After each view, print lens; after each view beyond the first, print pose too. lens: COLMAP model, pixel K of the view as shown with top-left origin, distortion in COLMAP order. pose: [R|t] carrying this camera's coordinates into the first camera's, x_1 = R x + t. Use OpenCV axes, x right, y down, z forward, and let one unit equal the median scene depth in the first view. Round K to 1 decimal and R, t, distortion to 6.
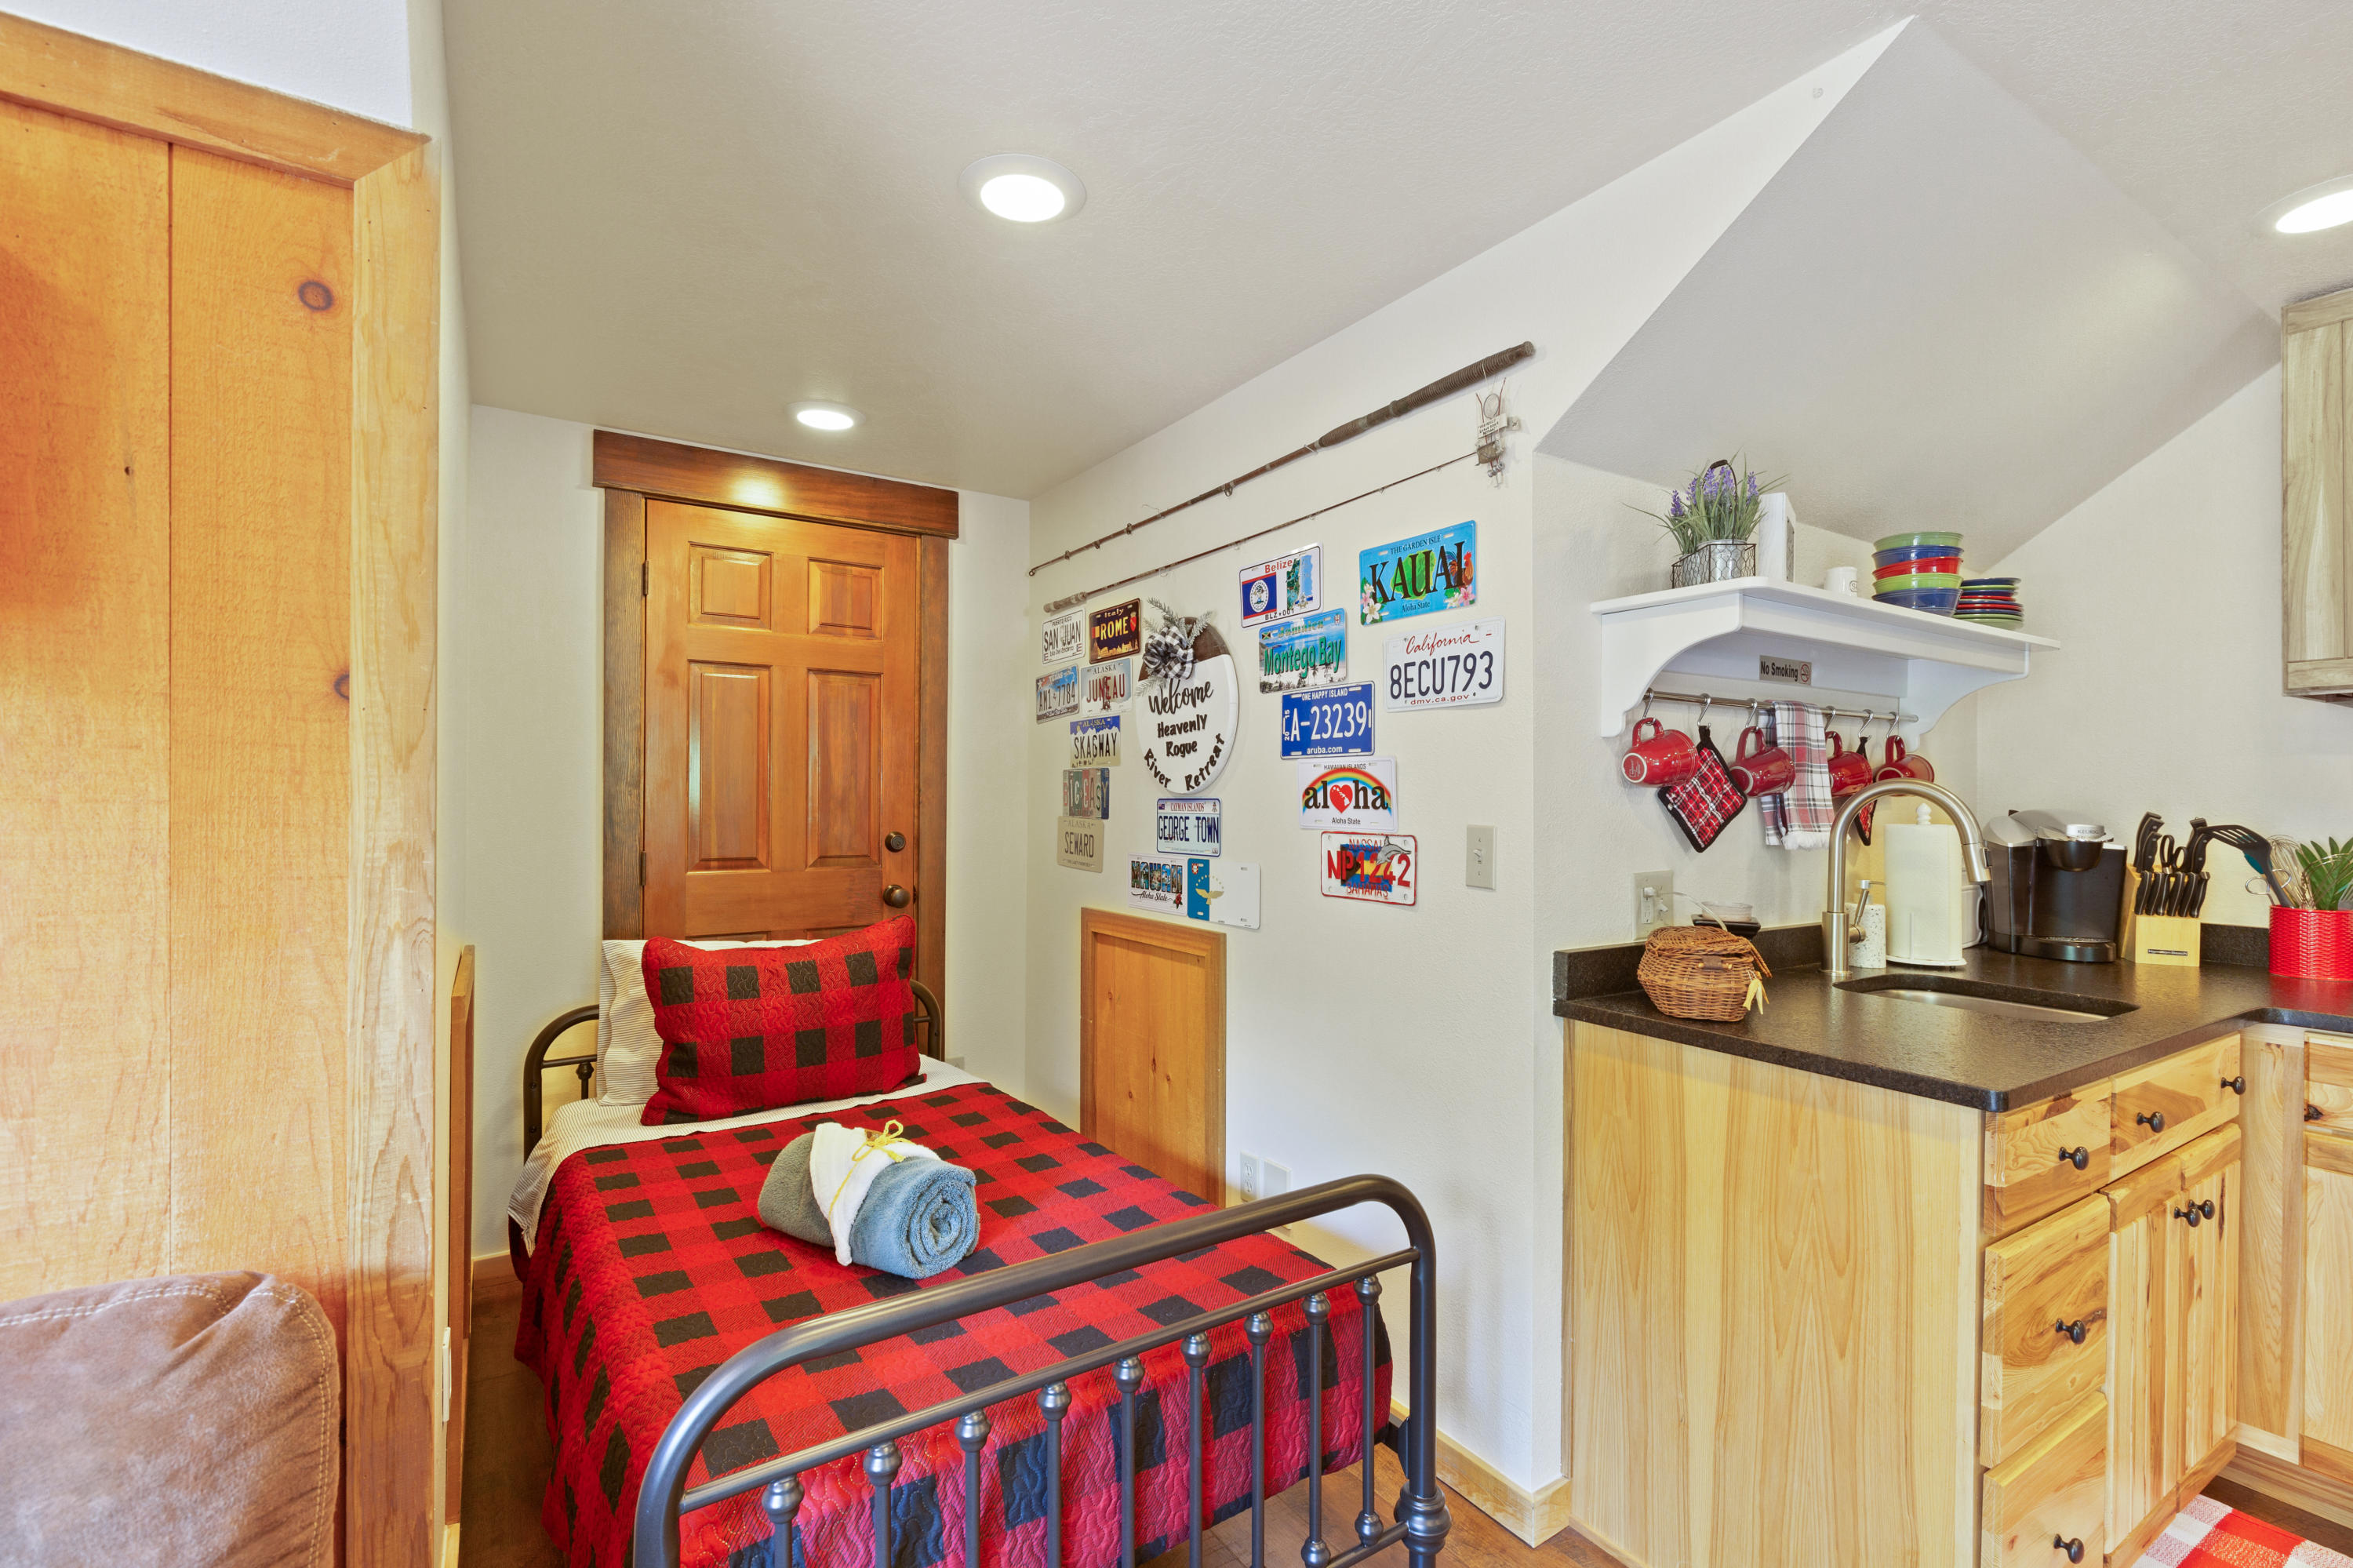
lens RADIAL K [[1066.9, 0, 1169.9], [0, 1066.9, 795.9], [0, 0, 1]] dist [0.007737, -0.001555]
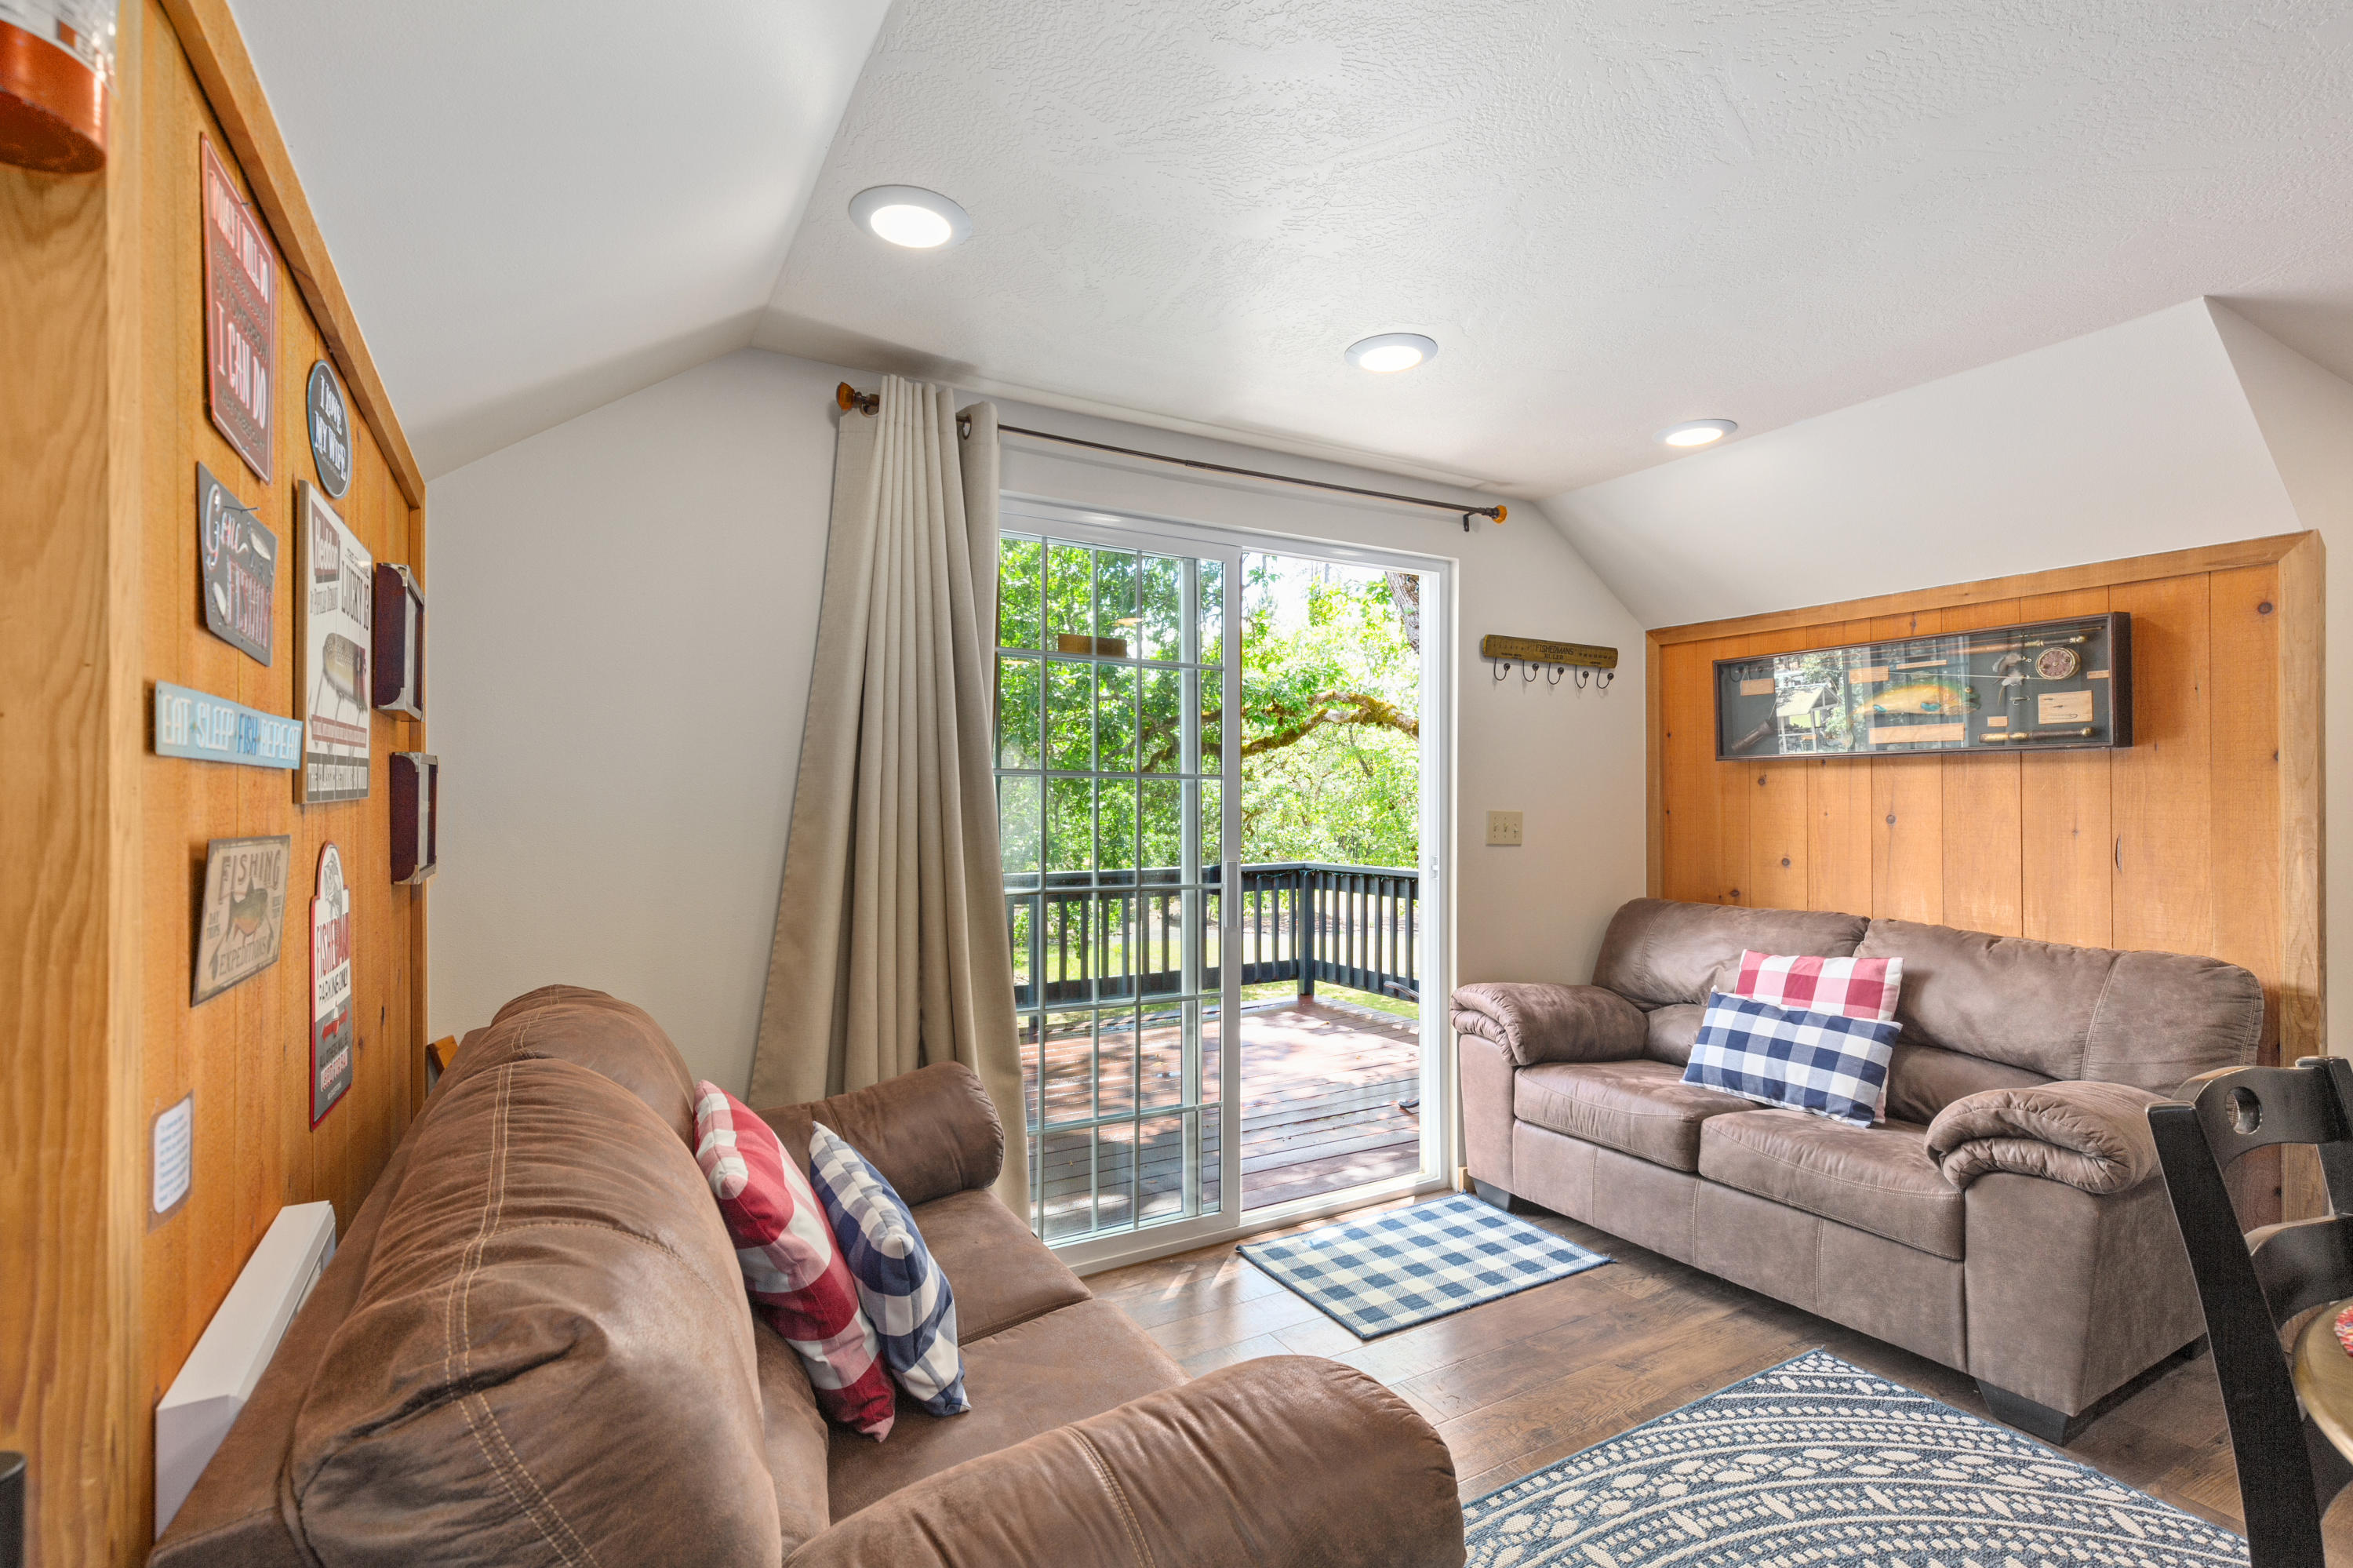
lens RADIAL K [[1066.9, 0, 1176.2], [0, 1066.9, 798.8], [0, 0, 1]] dist [0.007737, -0.001555]
pose [[-0.046594, -0.009546, -0.998868, 0.843513], [0.002173, 0.999951, -0.009657, 0.008346], [0.998912, -0.002620, -0.046571, -0.665319]]
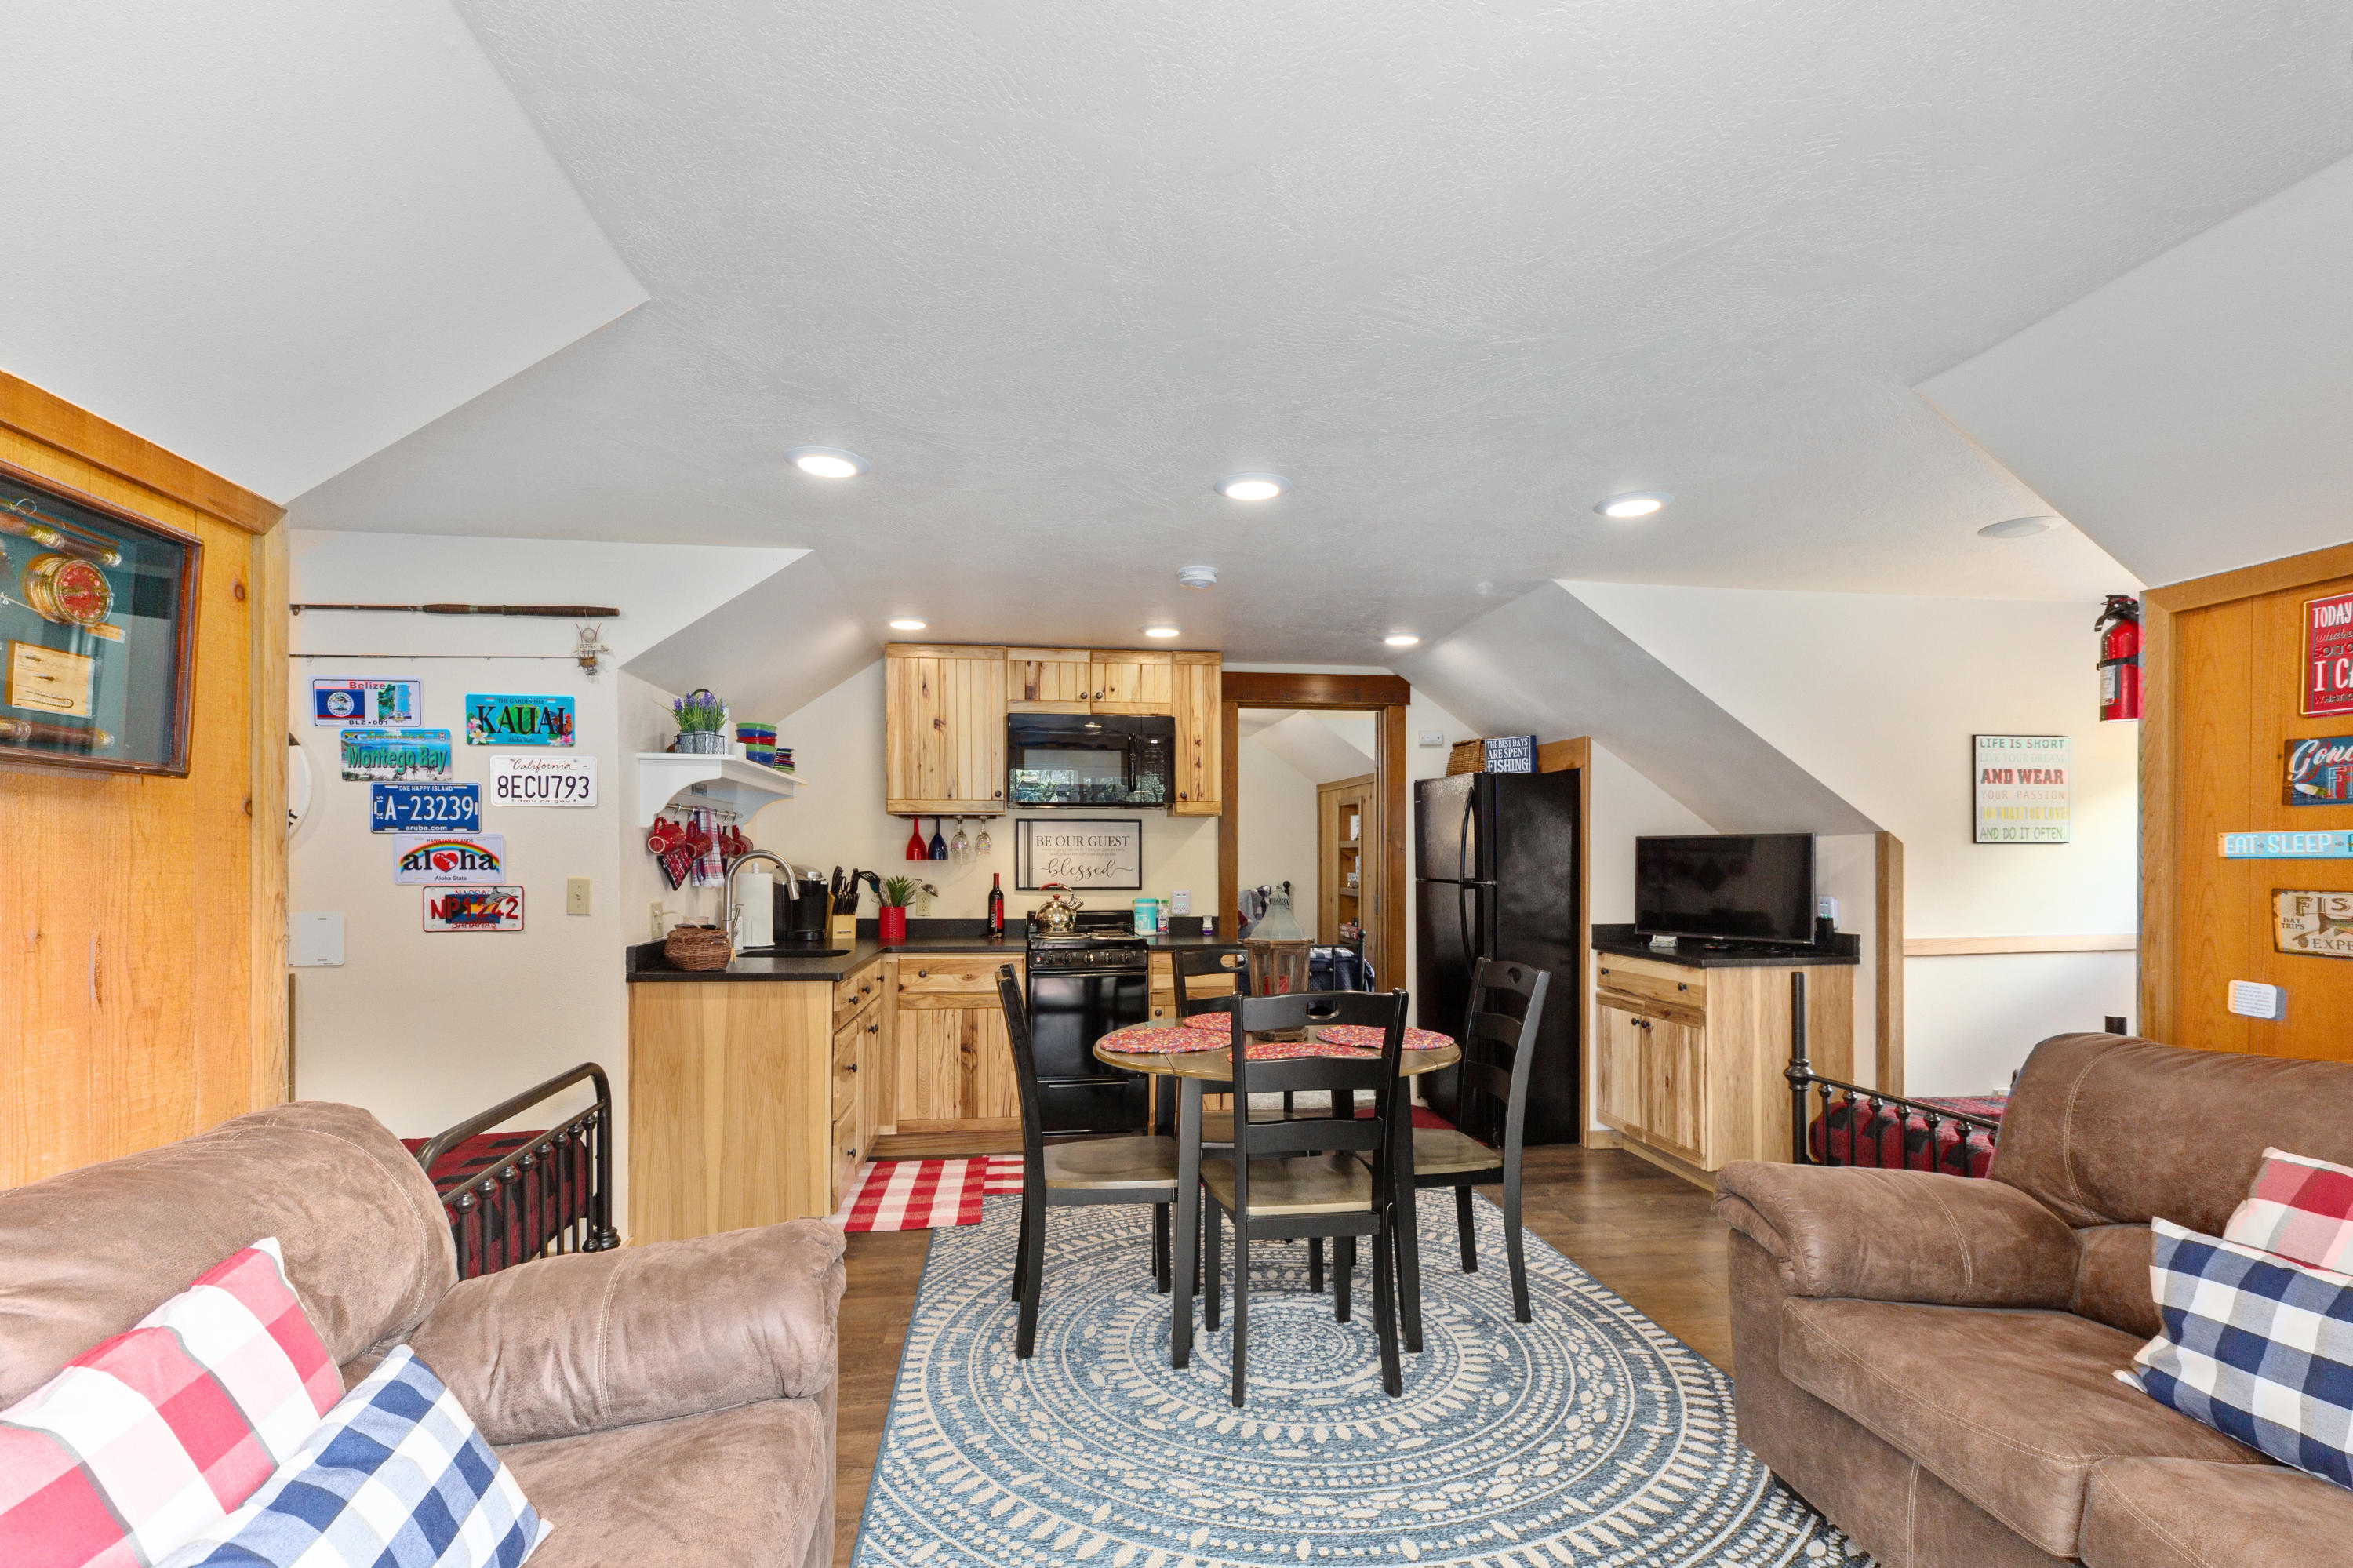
lens RADIAL K [[1066.9, 0, 1195.2], [0, 1066.9, 858.6], [0, 0, 1]] dist [0.007737, -0.001555]
pose [[0.404903, -0.004914, 0.914346, -0.776920], [0.000127, 0.999986, 0.005317, -0.010940], [-0.914359, -0.002036, 0.404898, -0.523054]]
